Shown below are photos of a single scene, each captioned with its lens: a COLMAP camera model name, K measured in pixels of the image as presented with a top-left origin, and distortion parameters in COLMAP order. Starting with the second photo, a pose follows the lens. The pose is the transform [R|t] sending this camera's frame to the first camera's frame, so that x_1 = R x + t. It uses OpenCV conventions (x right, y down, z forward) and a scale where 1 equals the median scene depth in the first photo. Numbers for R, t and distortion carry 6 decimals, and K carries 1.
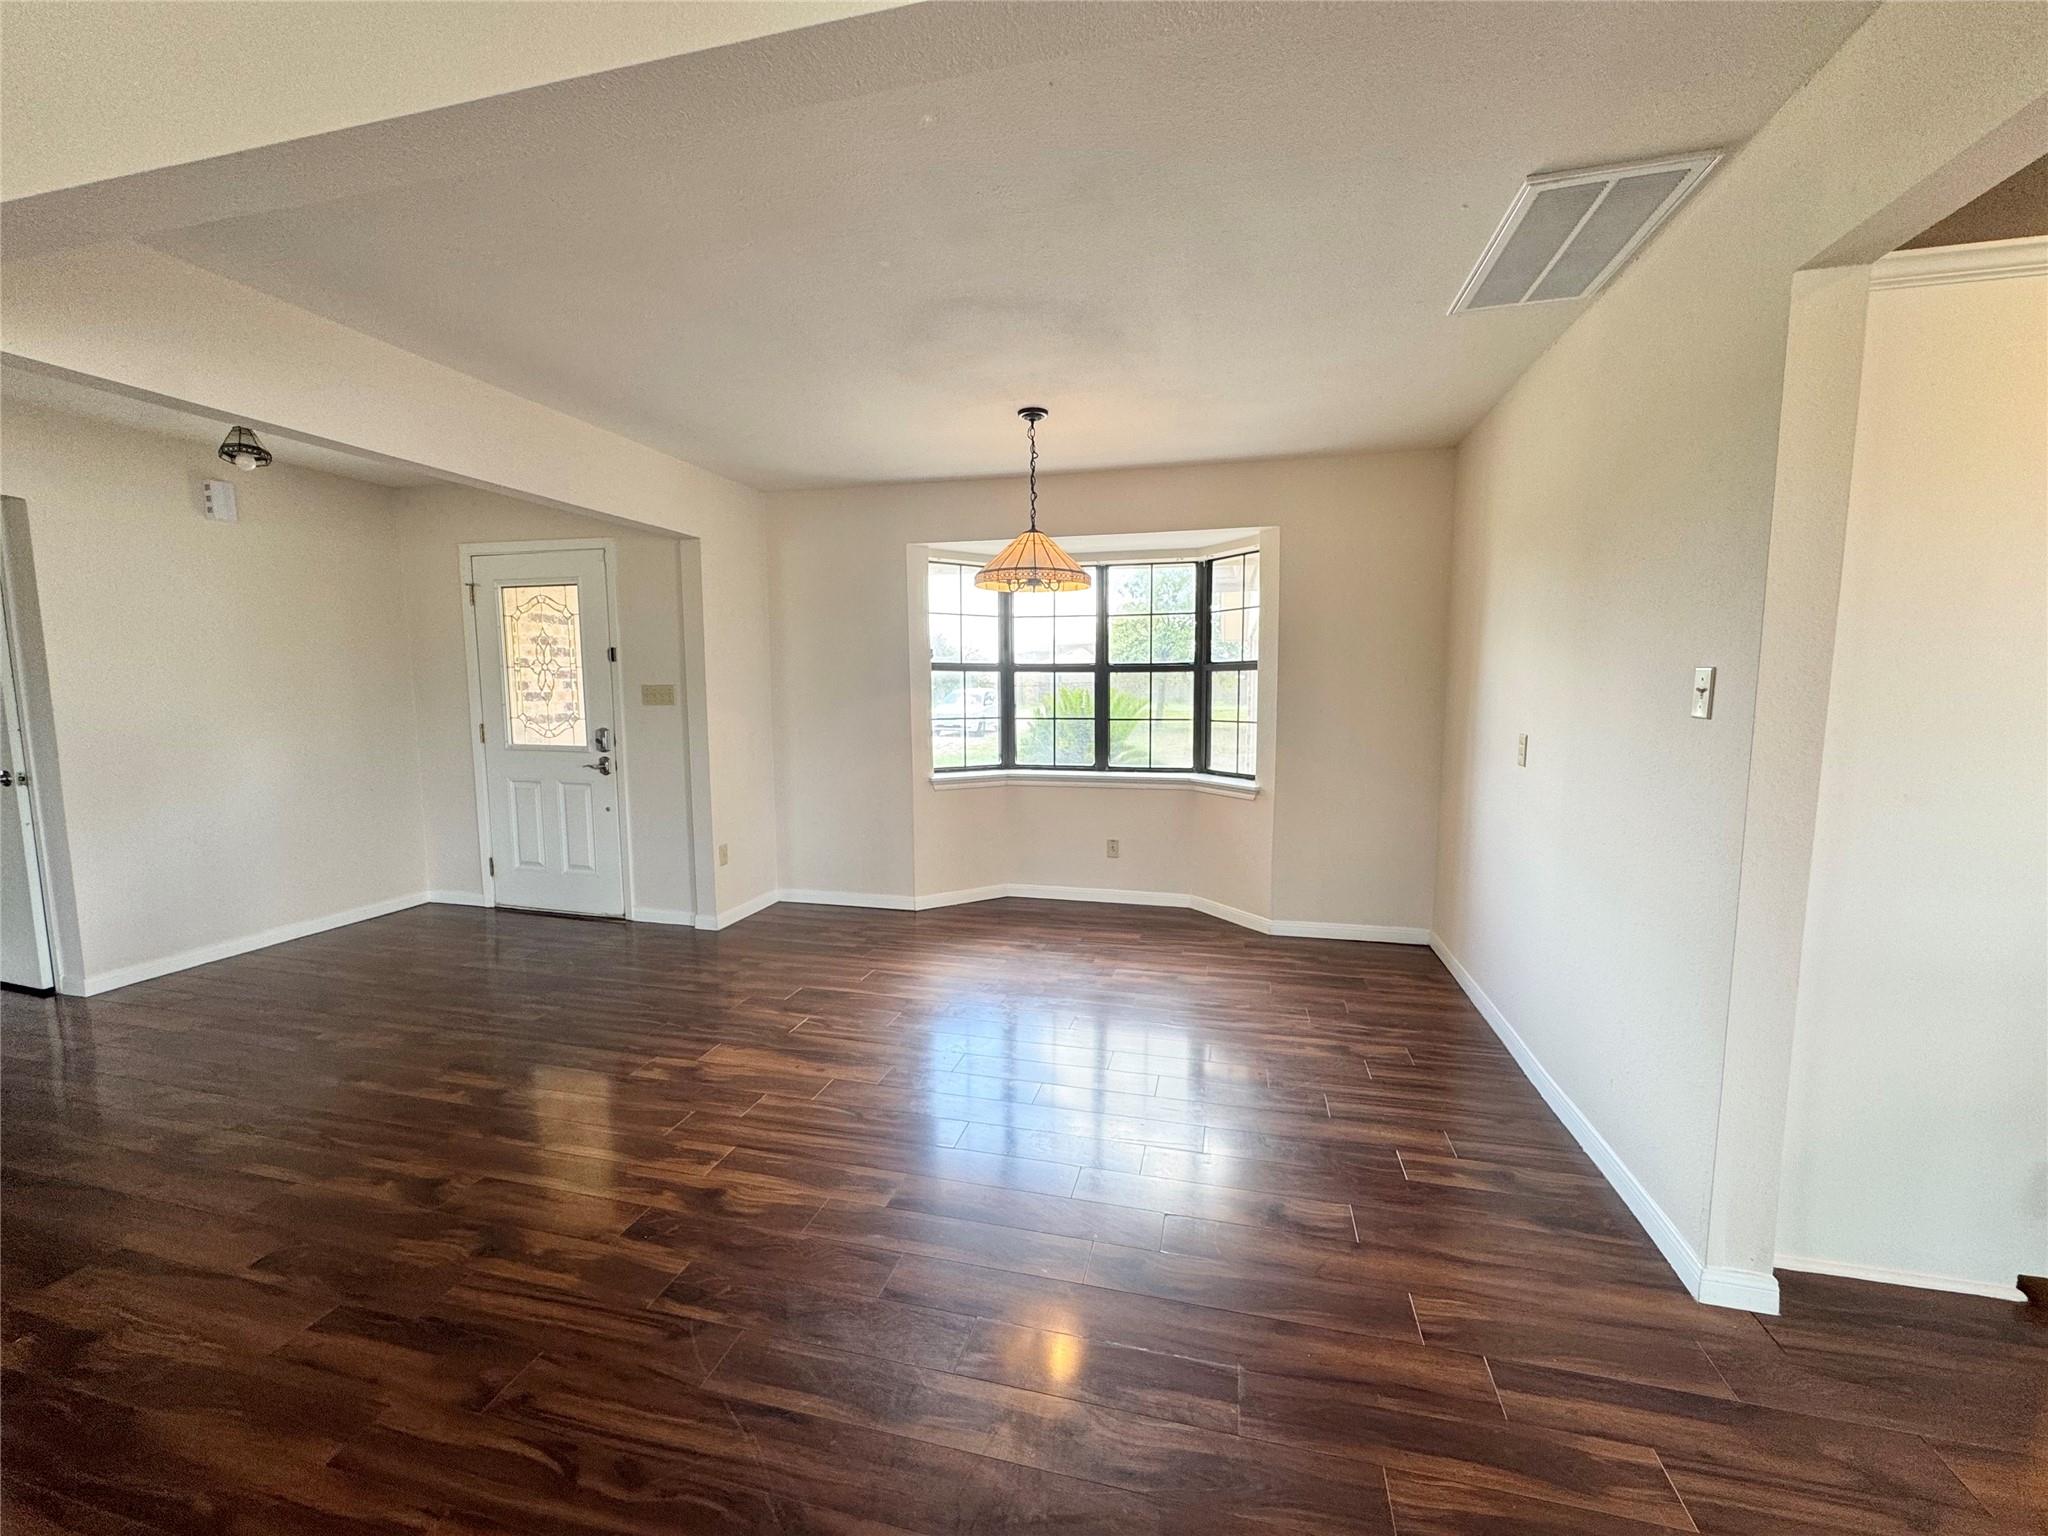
lens RADIAL K [[819.1, 0, 1024.7], [0, 819.1, 765.1], [0, 0, 1]] dist [-0.005711, 0.000153]
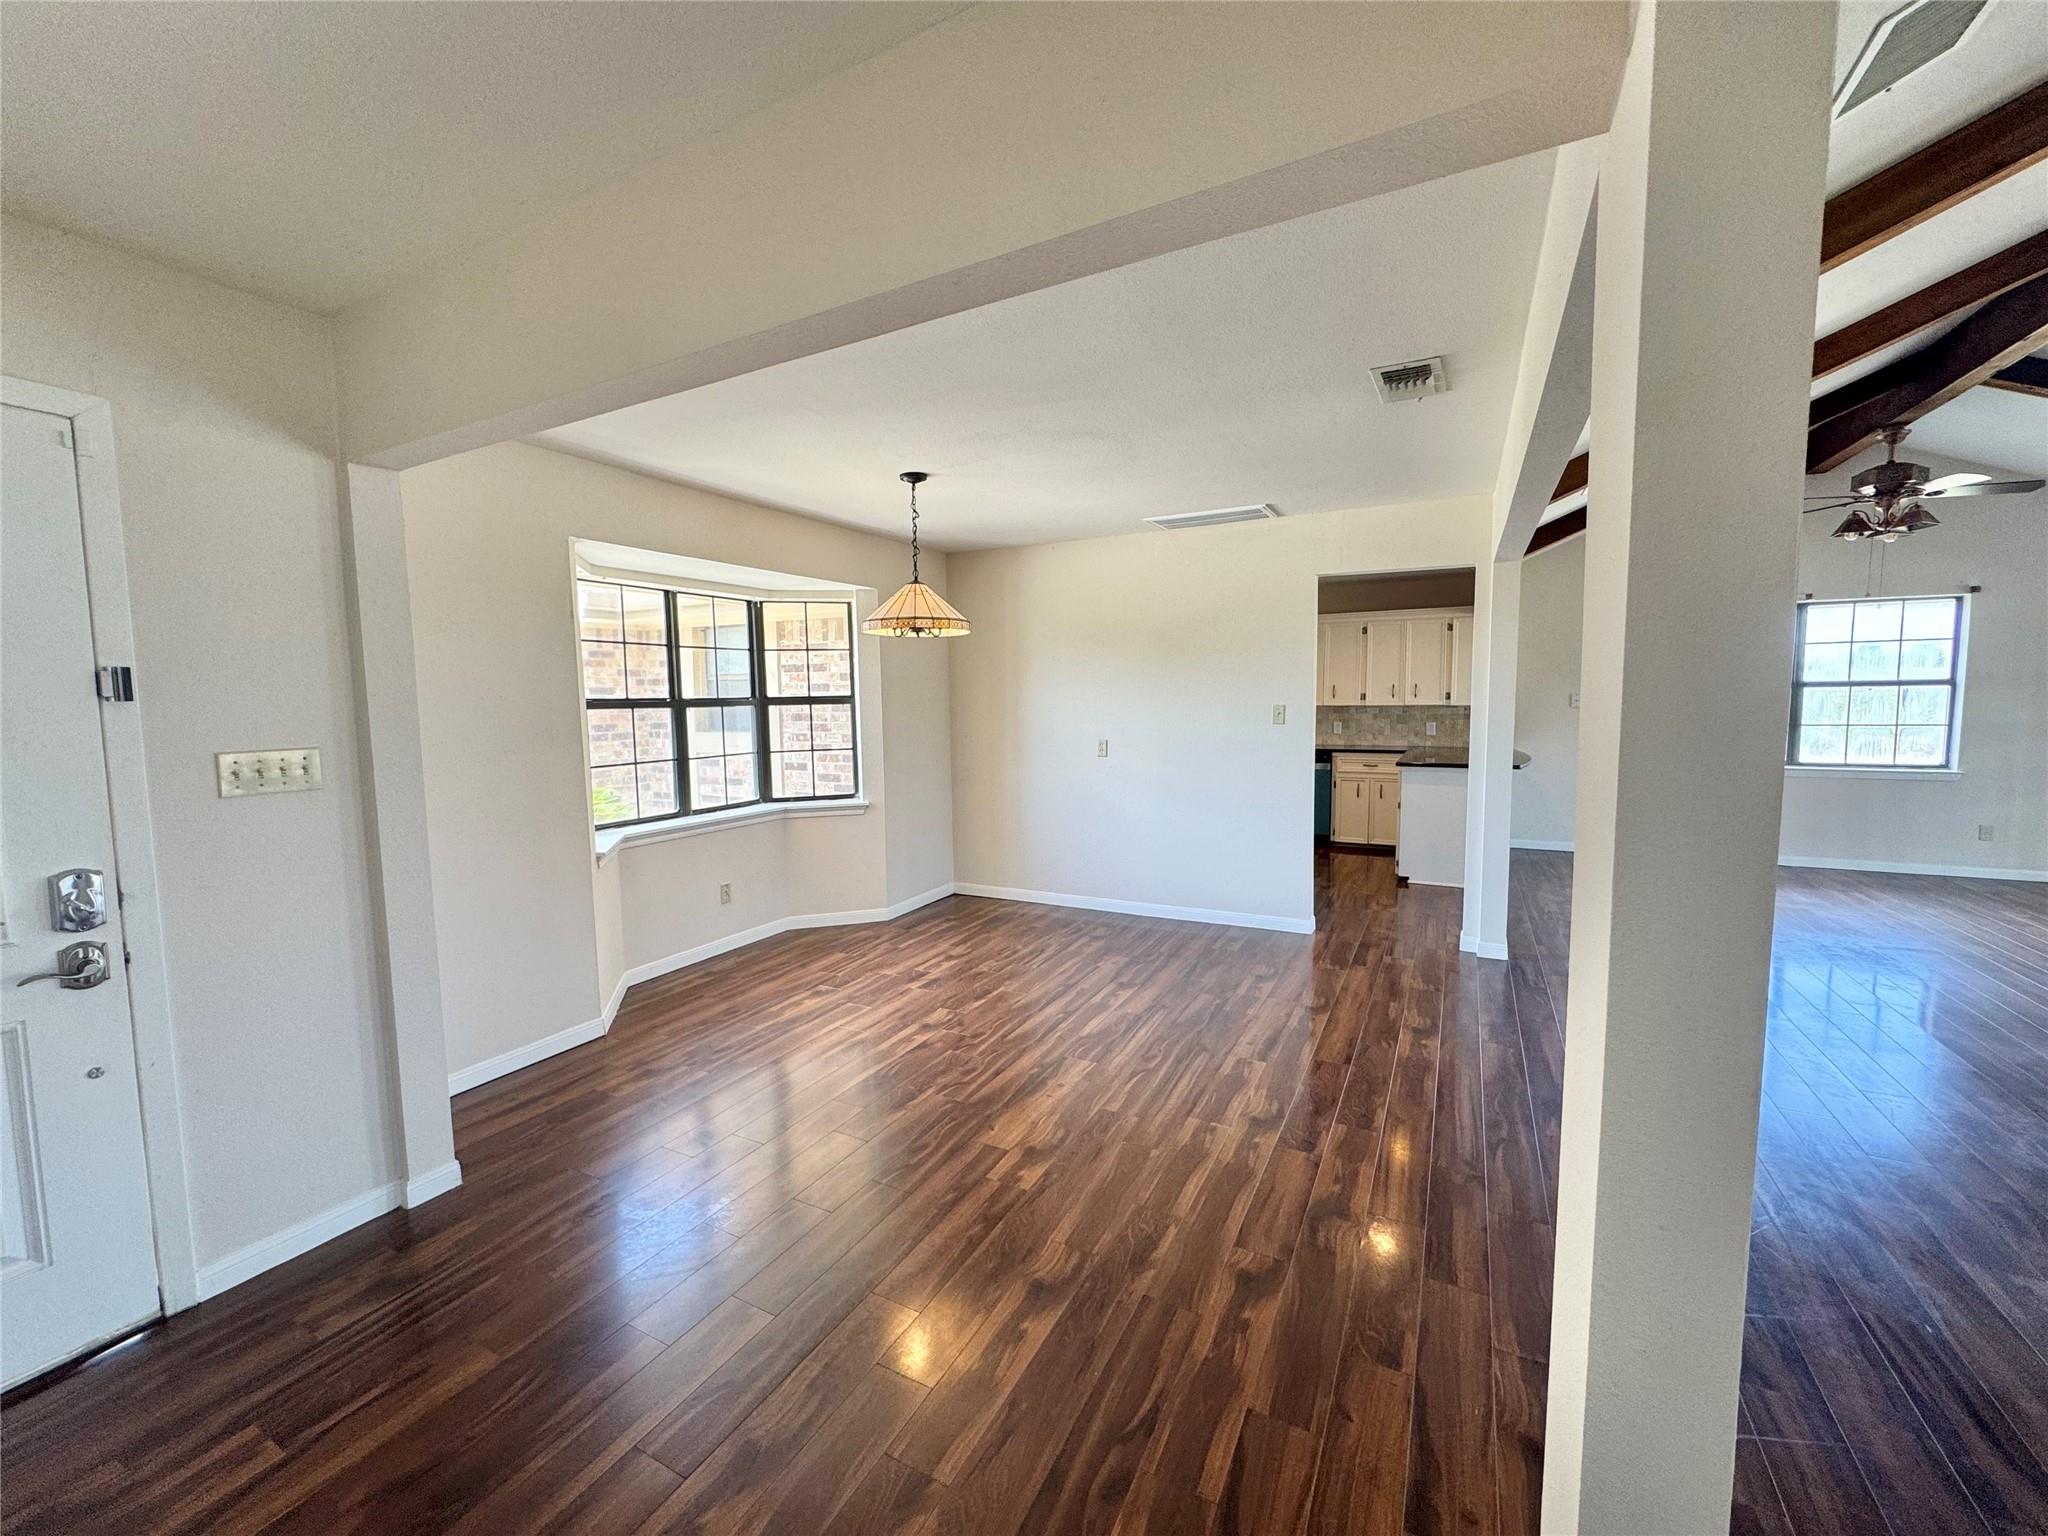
lens RADIAL K [[823.3, 0, 1026.8], [0, 823.3, 763.5], [0, 0, 1]] dist [0.000588, -0.000345]
pose [[0.238572, -0.081842, 0.967670, -0.821435], [0.110917, 0.992218, 0.056572, -0.071104], [-0.964770, 0.093835, 0.245793, 0.480412]]
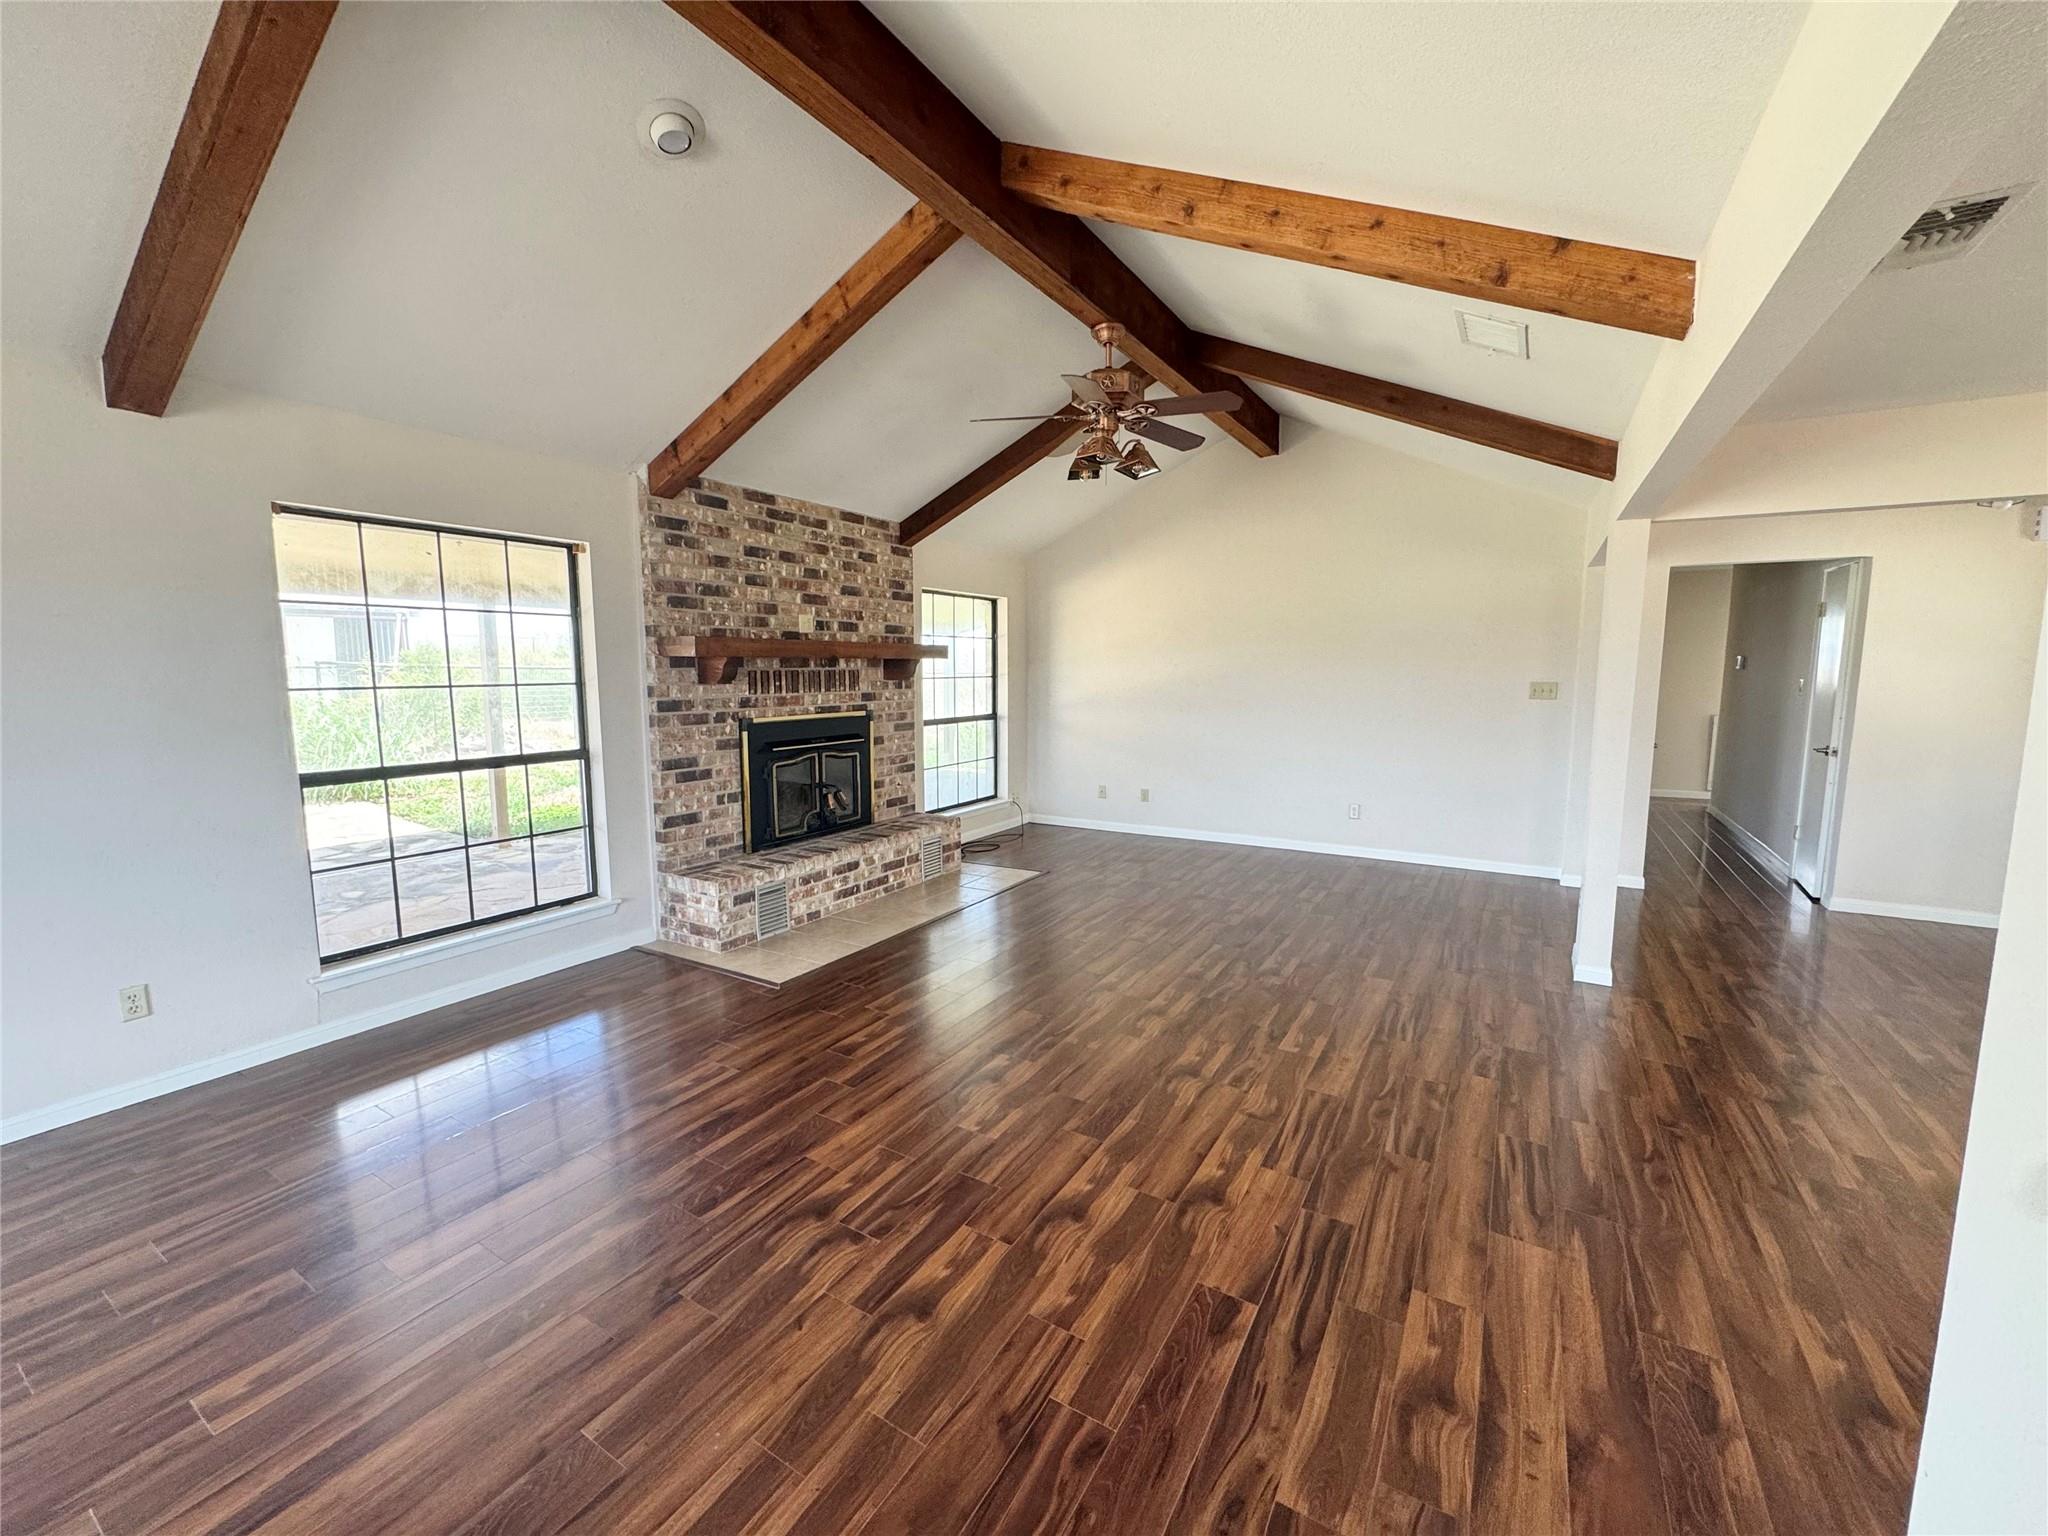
lens RADIAL K [[819.1, 0, 1024.7], [0, 819.1, 765.1], [0, 0, 1]] dist [-0.005711, 0.000153]
pose [[-0.295261, 0.117027, -0.948222, 0.444489], [-0.096768, 0.983703, 0.151538, -0.032052], [0.950504, 0.136501, -0.279124, 0.032606]]
